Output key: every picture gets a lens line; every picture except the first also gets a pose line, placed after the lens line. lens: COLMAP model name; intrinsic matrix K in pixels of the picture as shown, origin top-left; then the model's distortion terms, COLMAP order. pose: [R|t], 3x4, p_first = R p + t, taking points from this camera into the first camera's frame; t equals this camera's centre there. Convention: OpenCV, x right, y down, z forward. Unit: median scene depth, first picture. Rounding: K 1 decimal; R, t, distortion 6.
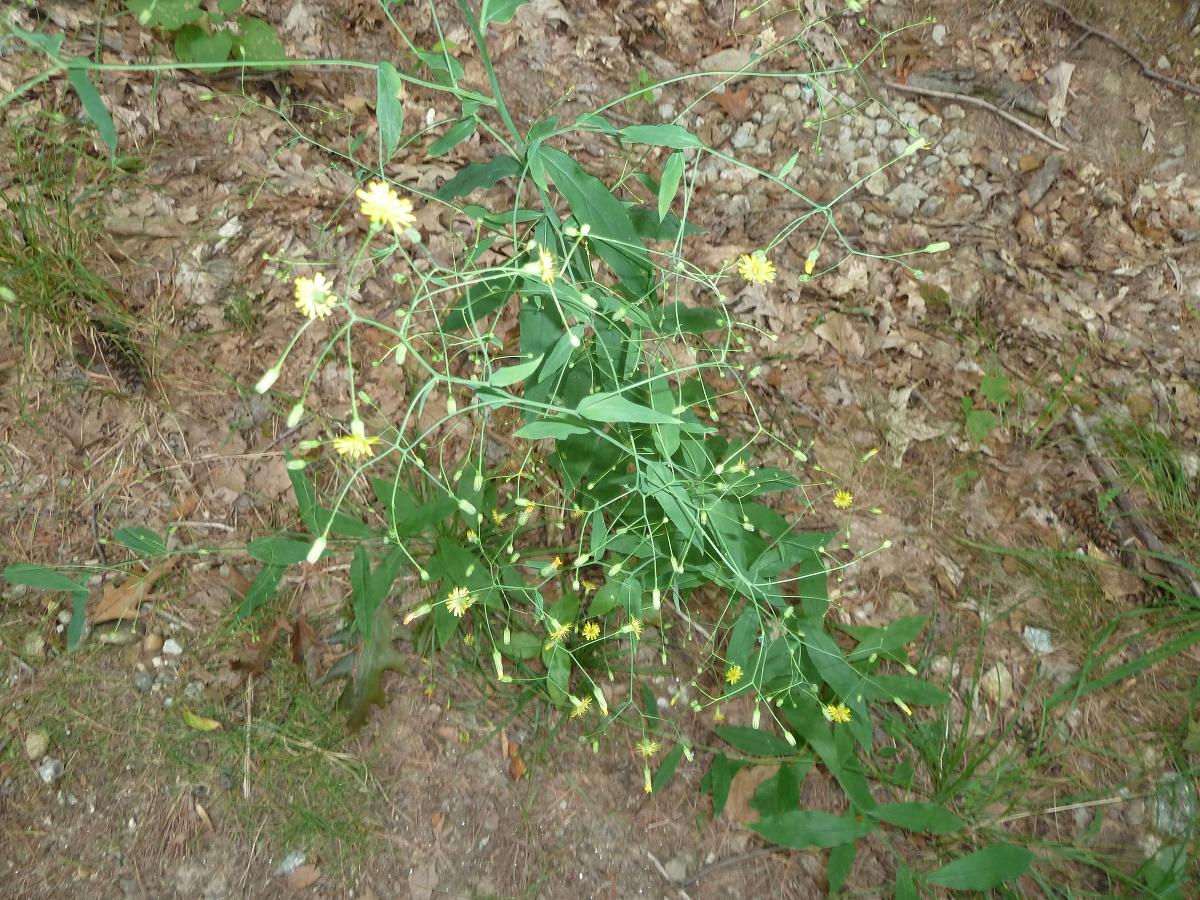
lens RADIAL K [[873.0, 0, 599.7], [0, 873.0, 446.8], [0, 0, 1]] dist [-0.037234, 0.003031]
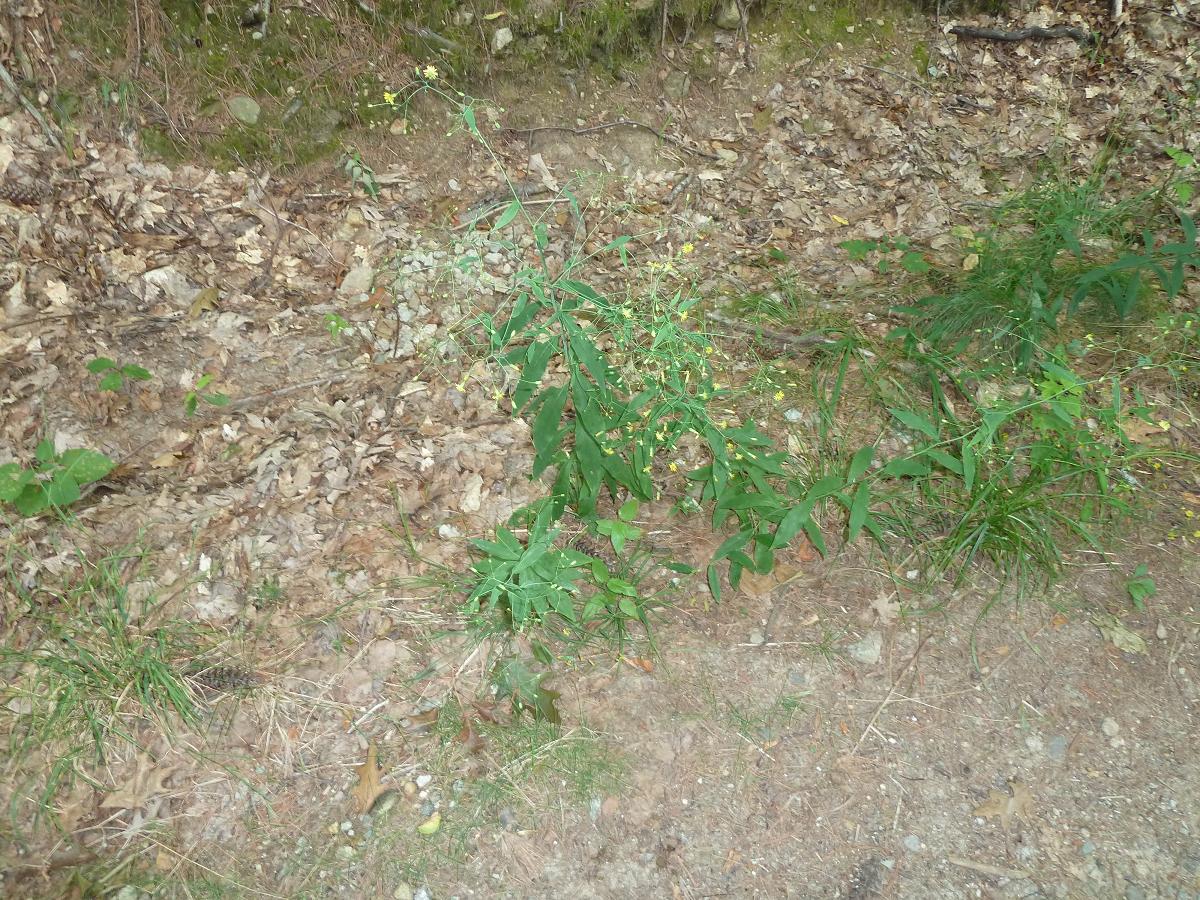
lens RADIAL K [[873.0, 0, 600.8], [0, 873.0, 452.7], [0, 0, 1]] dist [-0.037234, 0.003031]
pose [[0.683790, -0.617634, 0.388534, -0.333535], [0.675452, 0.737212, -0.016833, 0.039000], [-0.276035, 0.273947, 0.921281, -0.325574]]
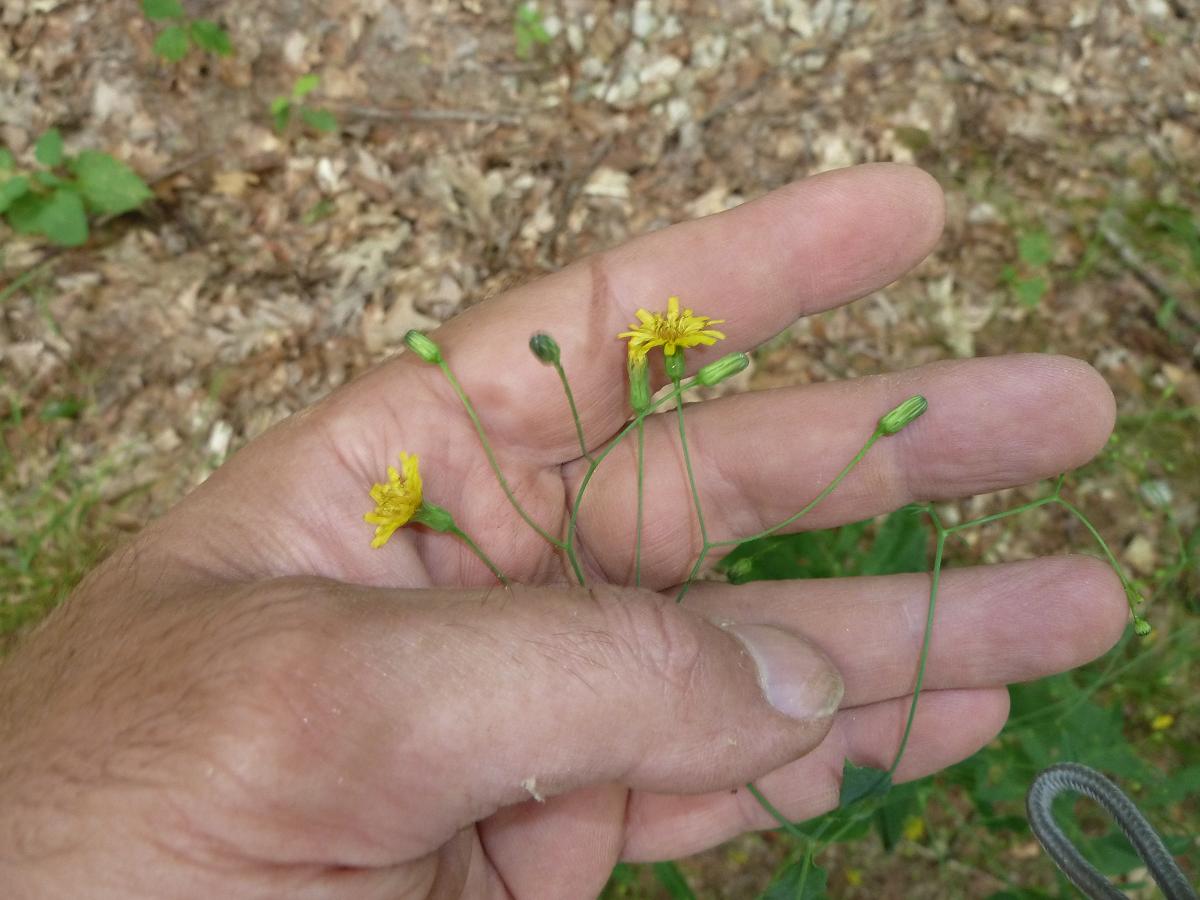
lens RADIAL K [[873.0, 0, 597.5], [0, 873.0, 444.6], [0, 0, 1]] dist [-0.037234, 0.003031]
pose [[0.914889, -0.402921, 0.025154, -0.080232], [0.382587, 0.885234, 0.264553, -0.261367], [-0.128861, -0.232413, 0.964043, 0.078178]]
